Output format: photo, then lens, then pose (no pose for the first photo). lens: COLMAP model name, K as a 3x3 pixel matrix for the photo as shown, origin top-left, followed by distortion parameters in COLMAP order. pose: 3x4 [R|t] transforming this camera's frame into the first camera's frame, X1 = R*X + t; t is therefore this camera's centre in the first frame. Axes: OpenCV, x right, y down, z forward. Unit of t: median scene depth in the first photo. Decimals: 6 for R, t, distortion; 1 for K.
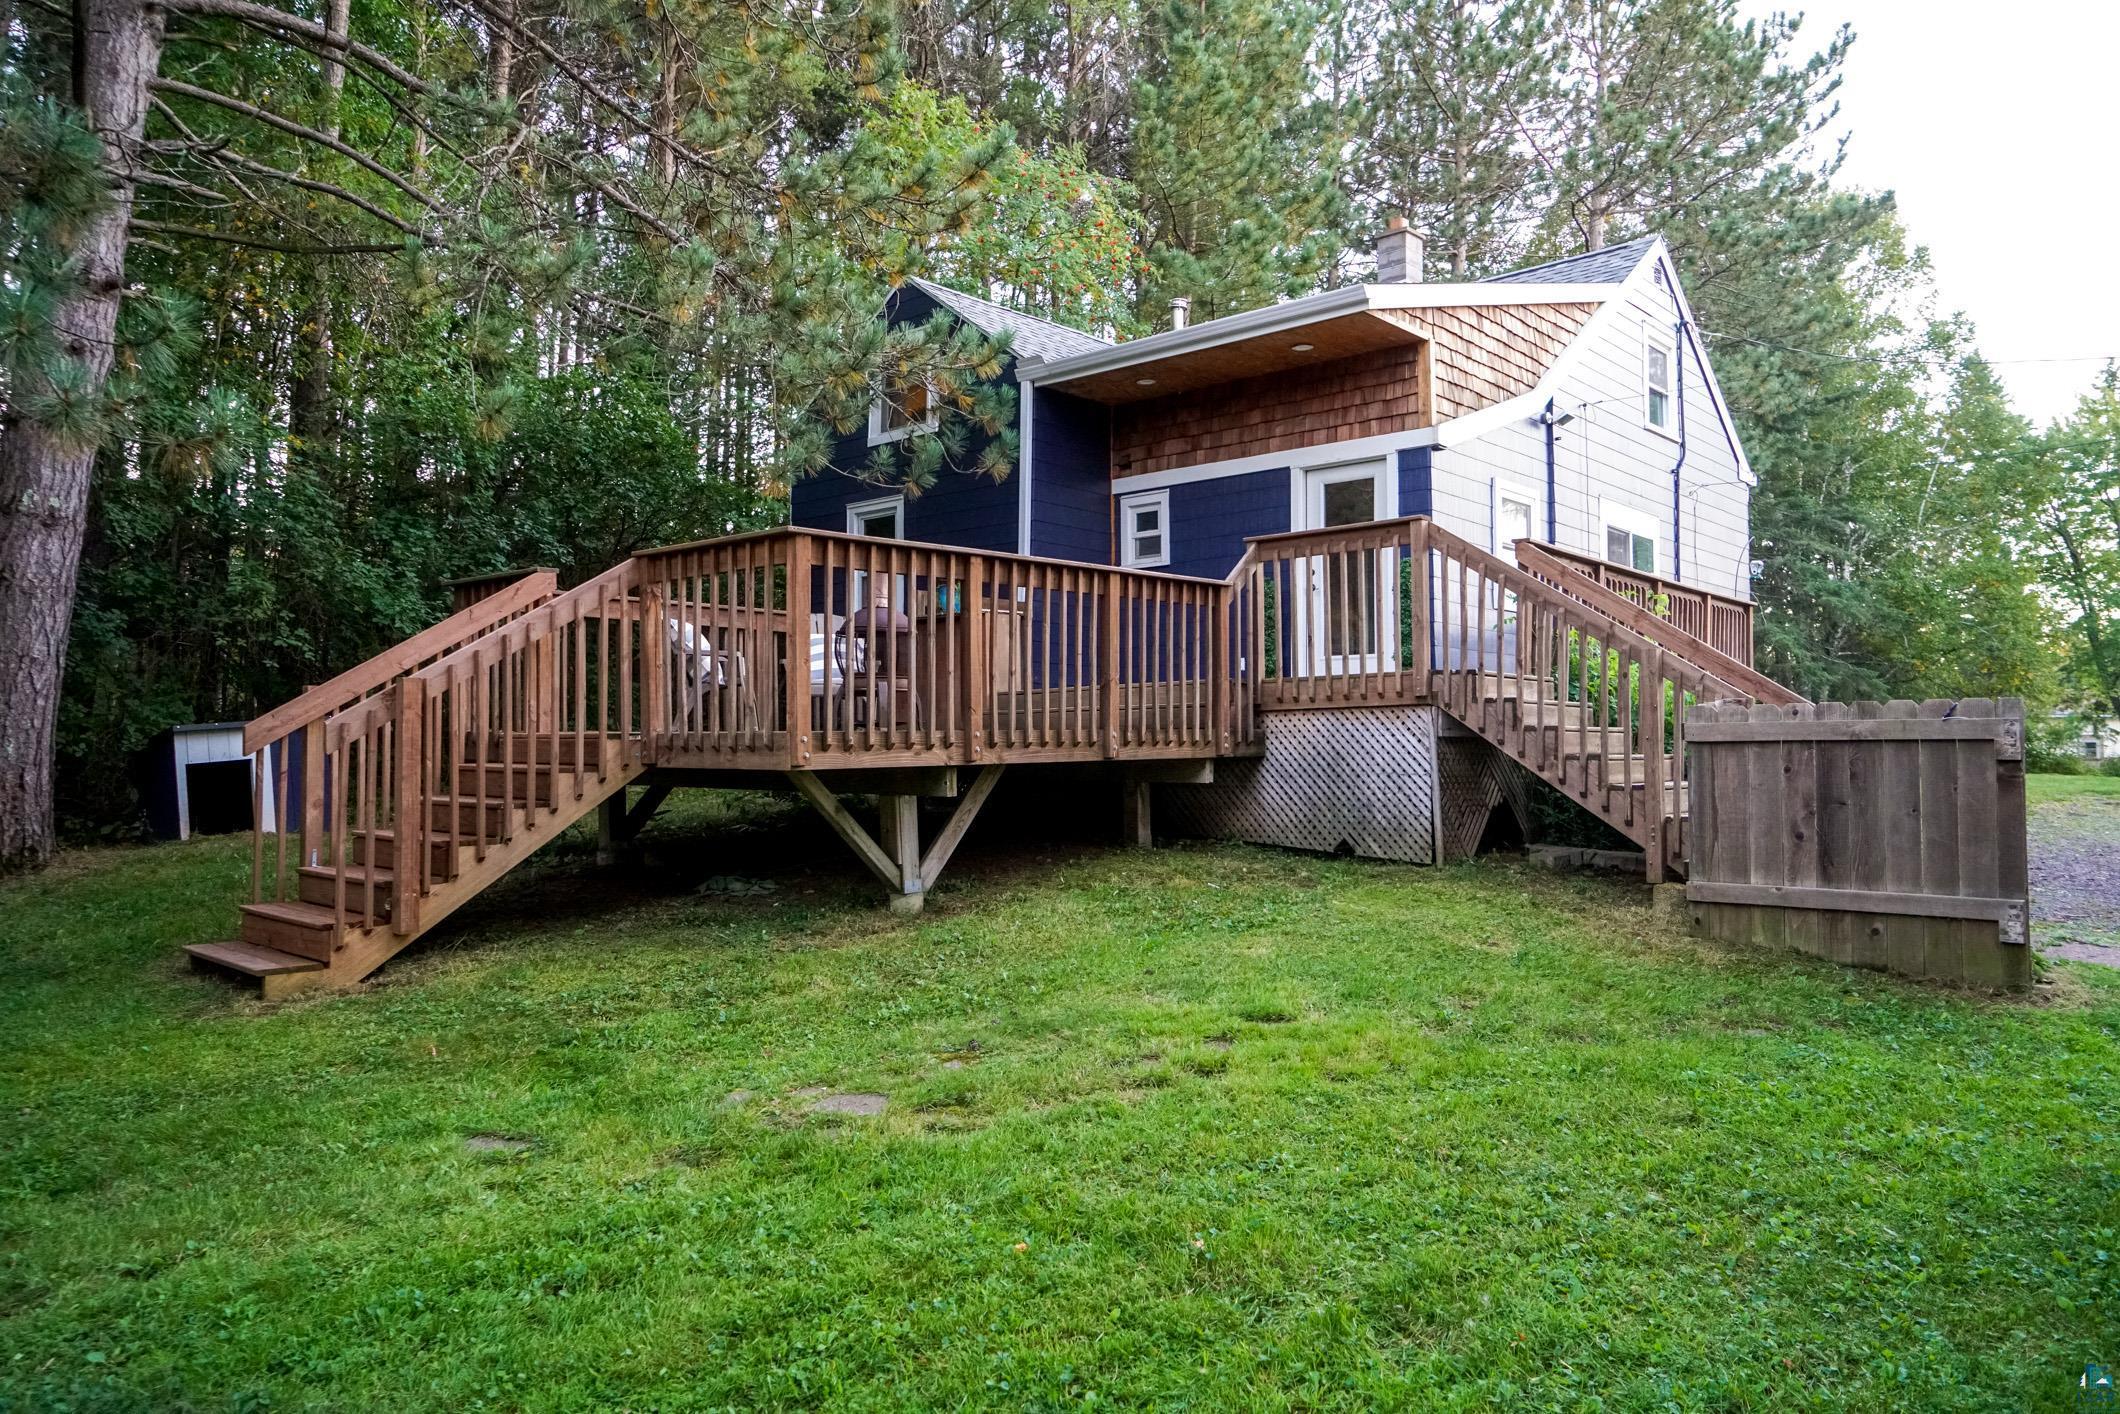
lens RADIAL K [[1439.4, 0, 1071.8], [0, 1439.4, 711.1], [0, 0, 1]] dist [-0.018479, 0.006694]
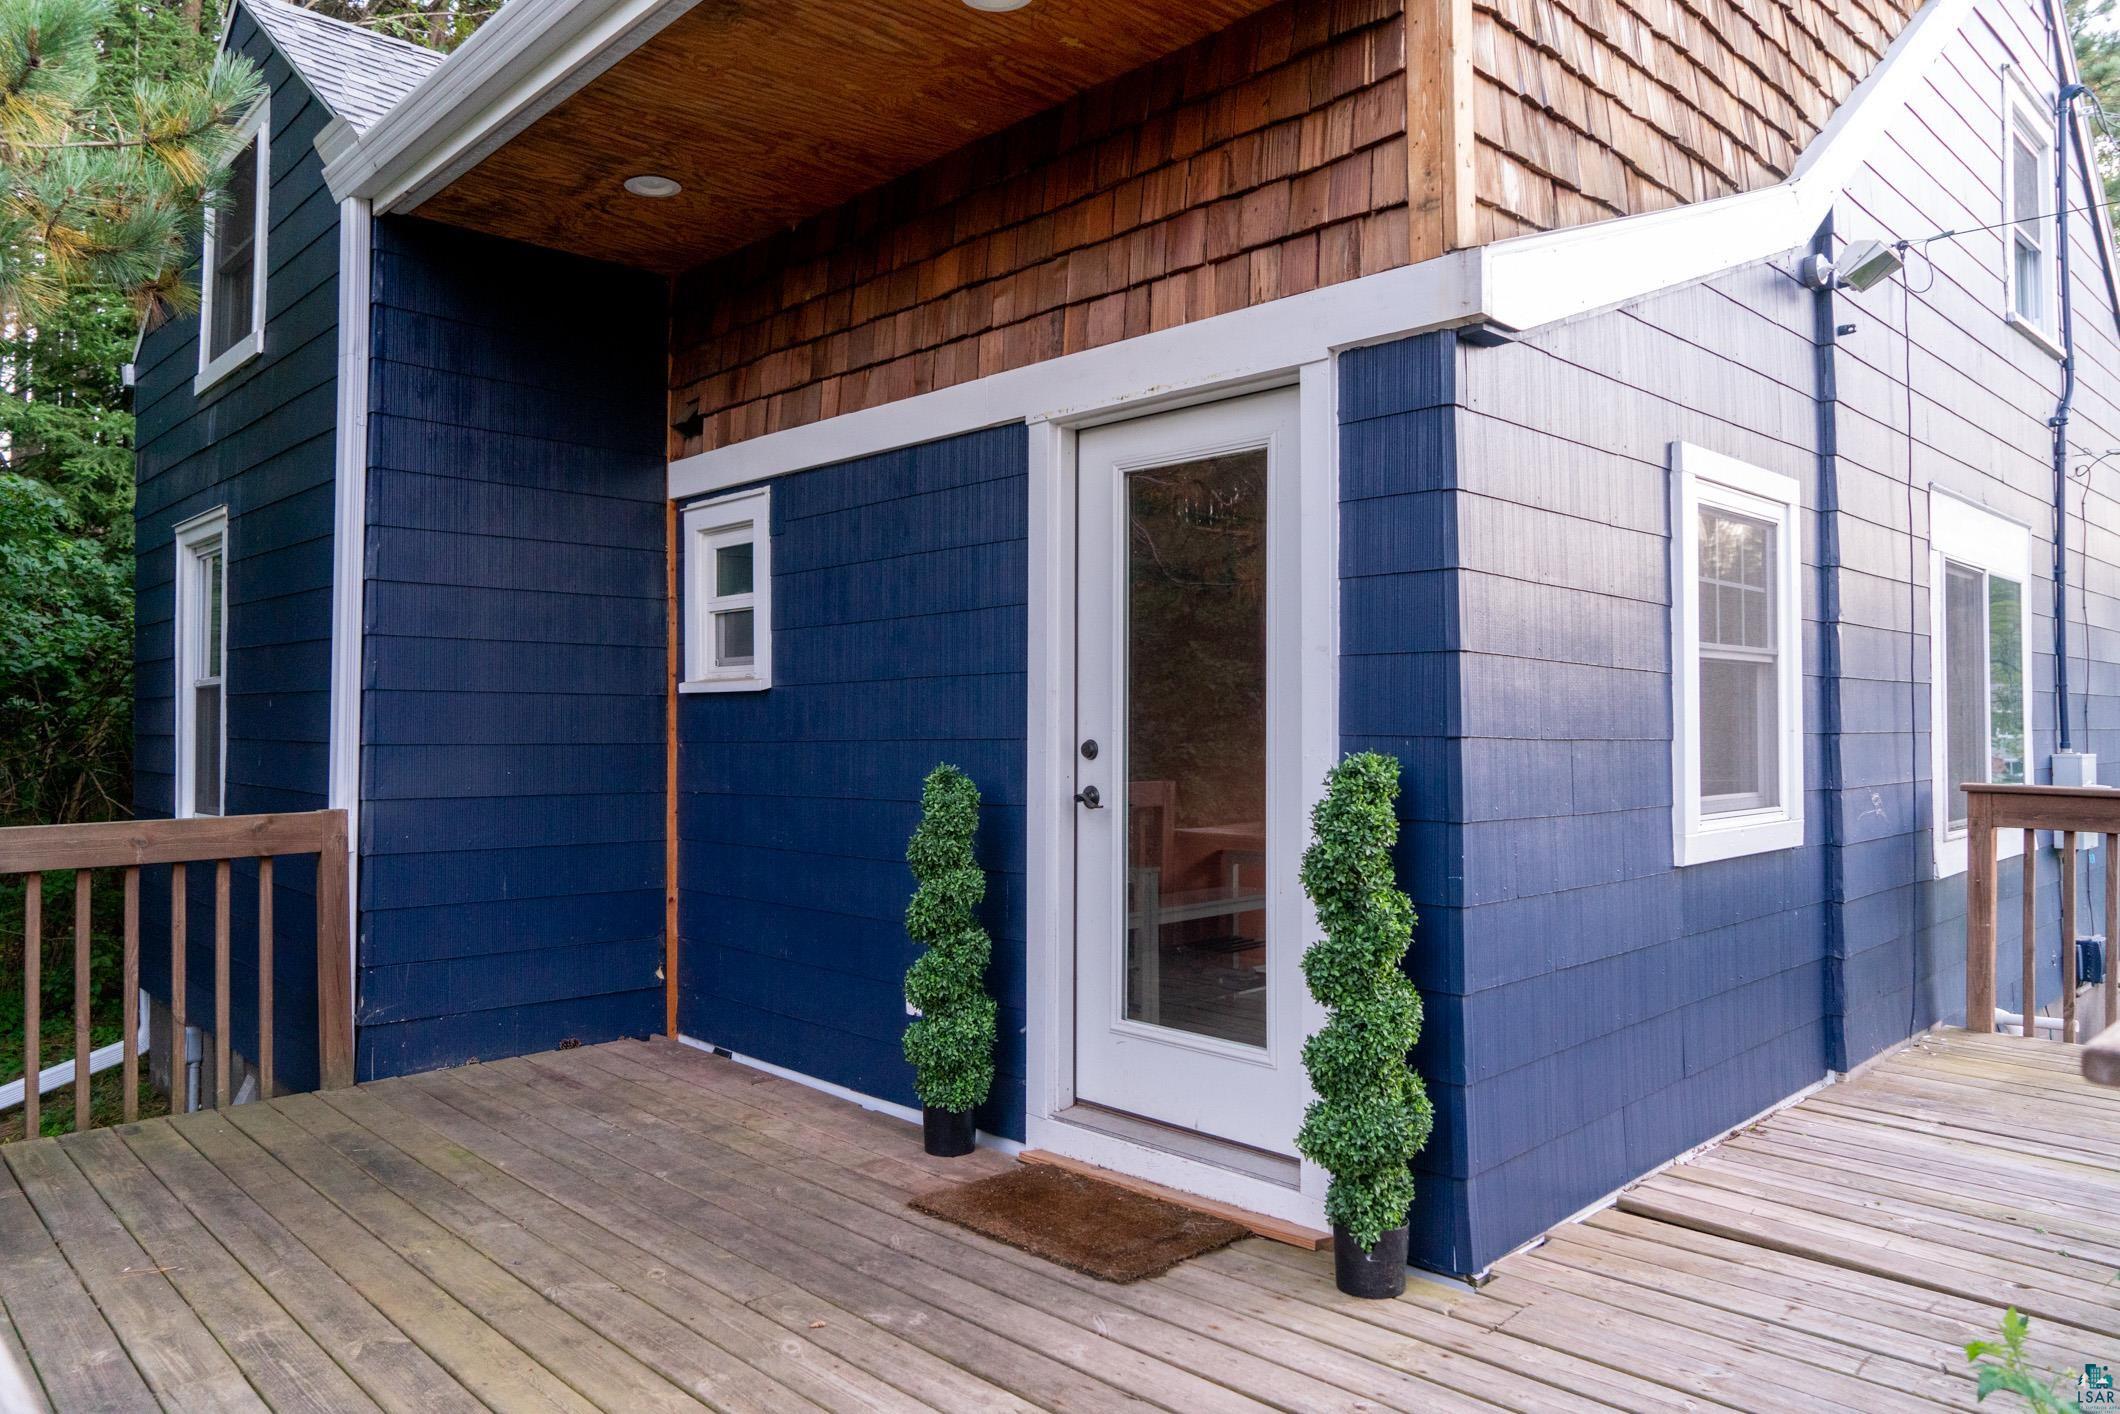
lens RADIAL K [[1439.4, 0, 1058.2], [0, 1439.4, 706.3], [0, 0, 1]] dist [-0.018479, 0.006694]
pose [[0.997409, -0.001882, -0.071918, 0.180333], [0.002986, 0.999879, 0.015236, -0.109046], [0.071881, -0.015411, 0.997294, 0.670706]]
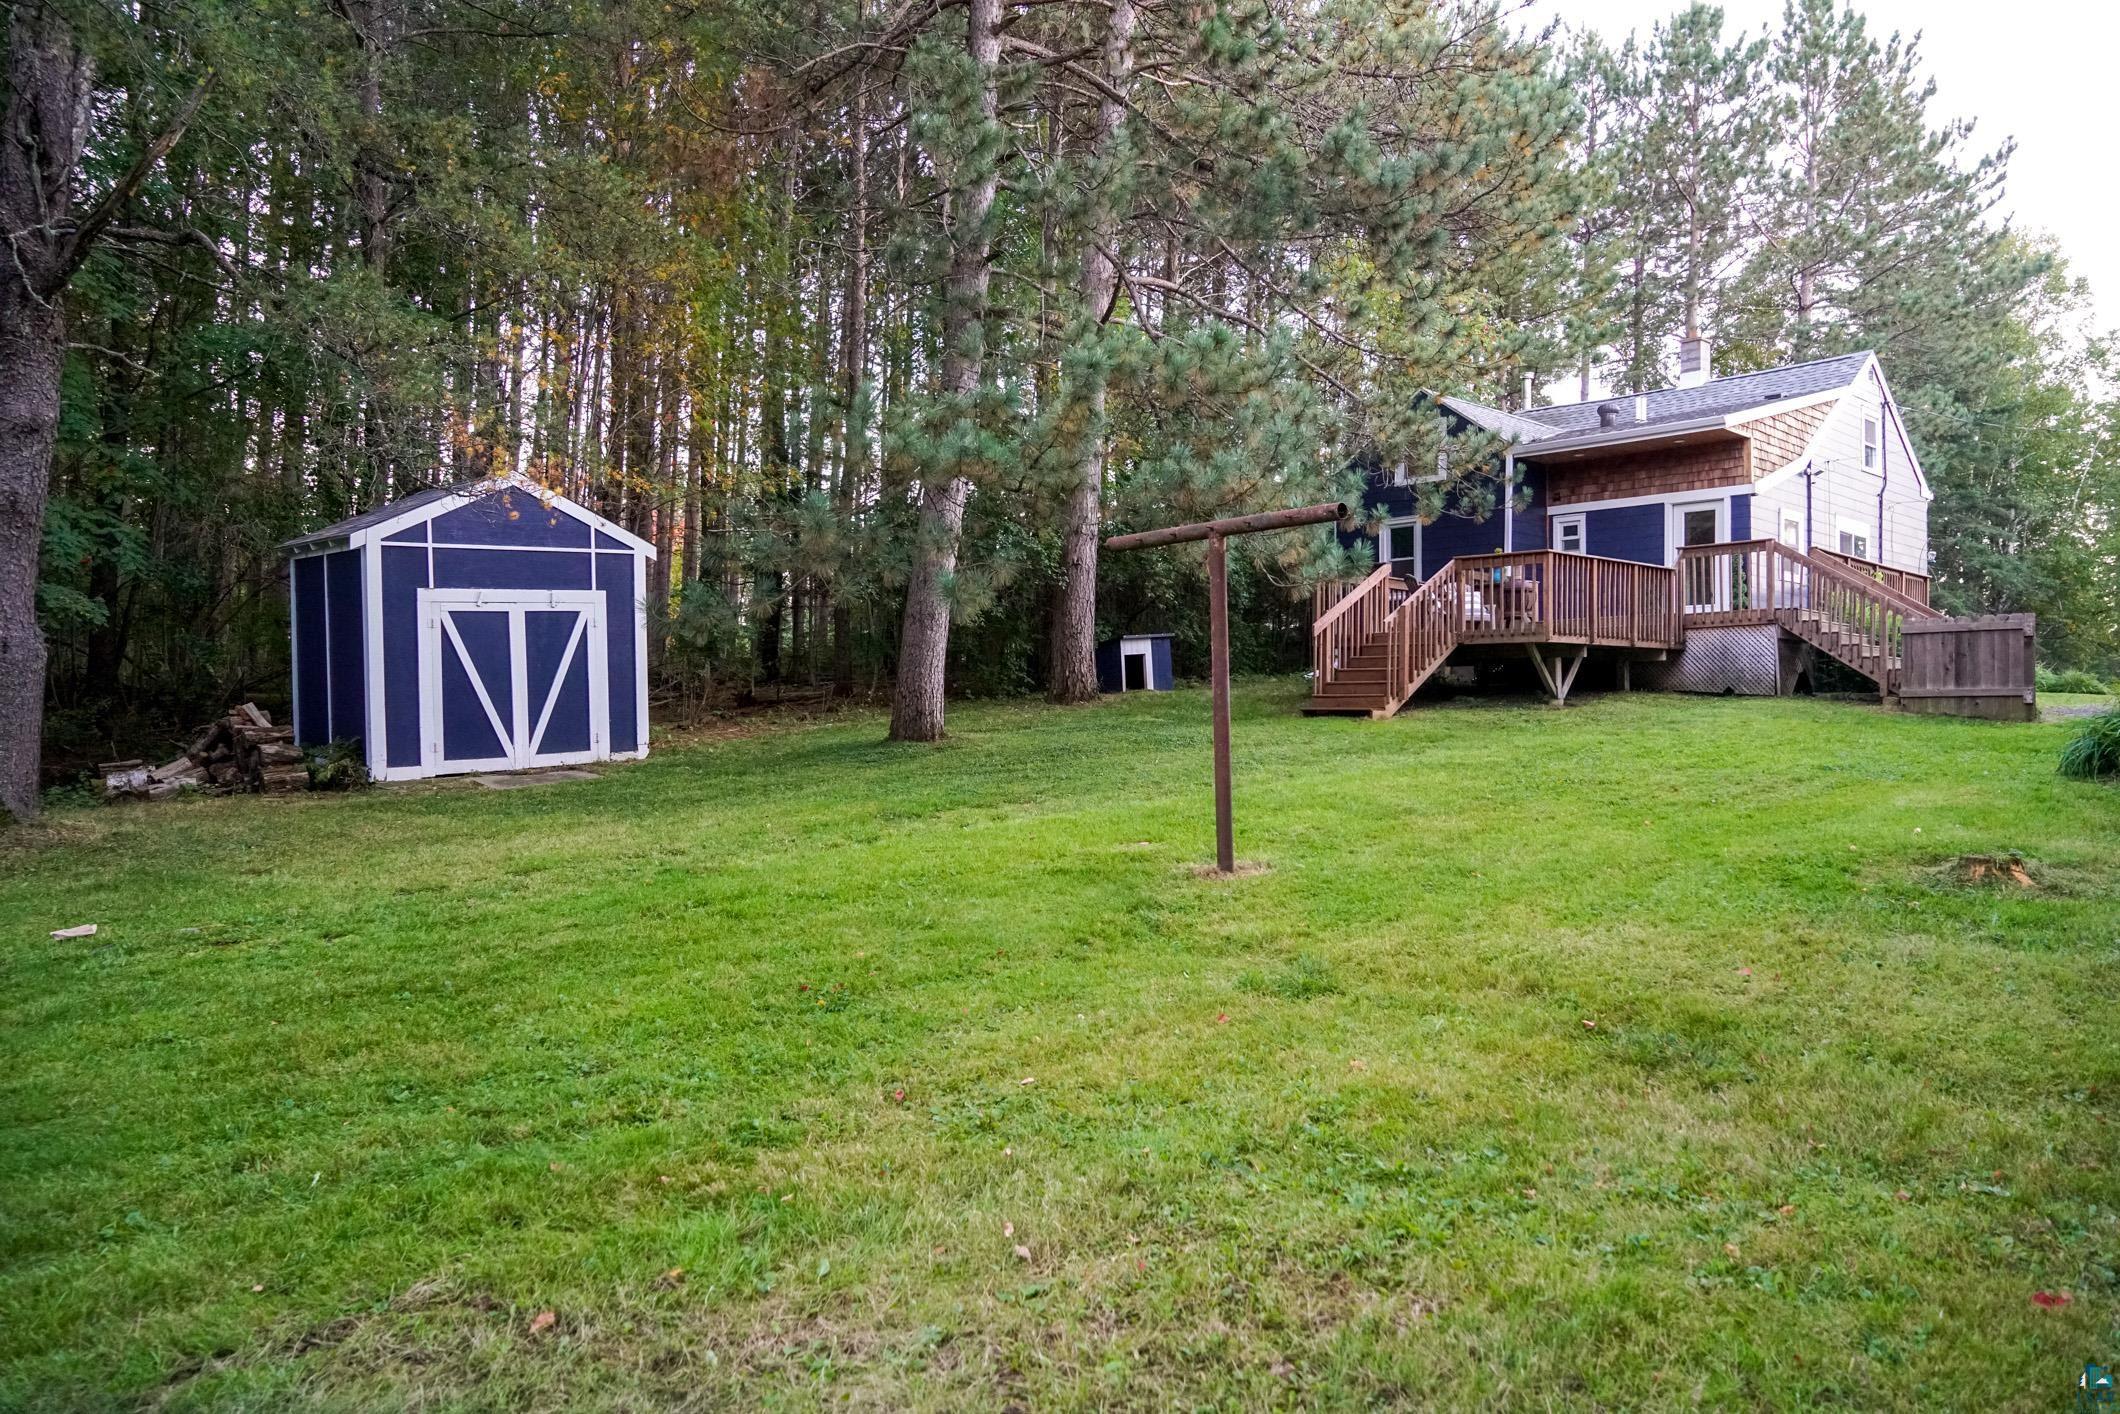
lens RADIAL K [[1439.4, 0, 1050.1], [0, 1439.4, 702.3], [0, 0, 1]] dist [-0.018479, 0.006694]
pose [[0.994342, 0.007104, -0.105991, -0.428893], [-0.005581, 0.999877, 0.014655, 0.062171], [0.106082, -0.013981, 0.994259, -0.900766]]
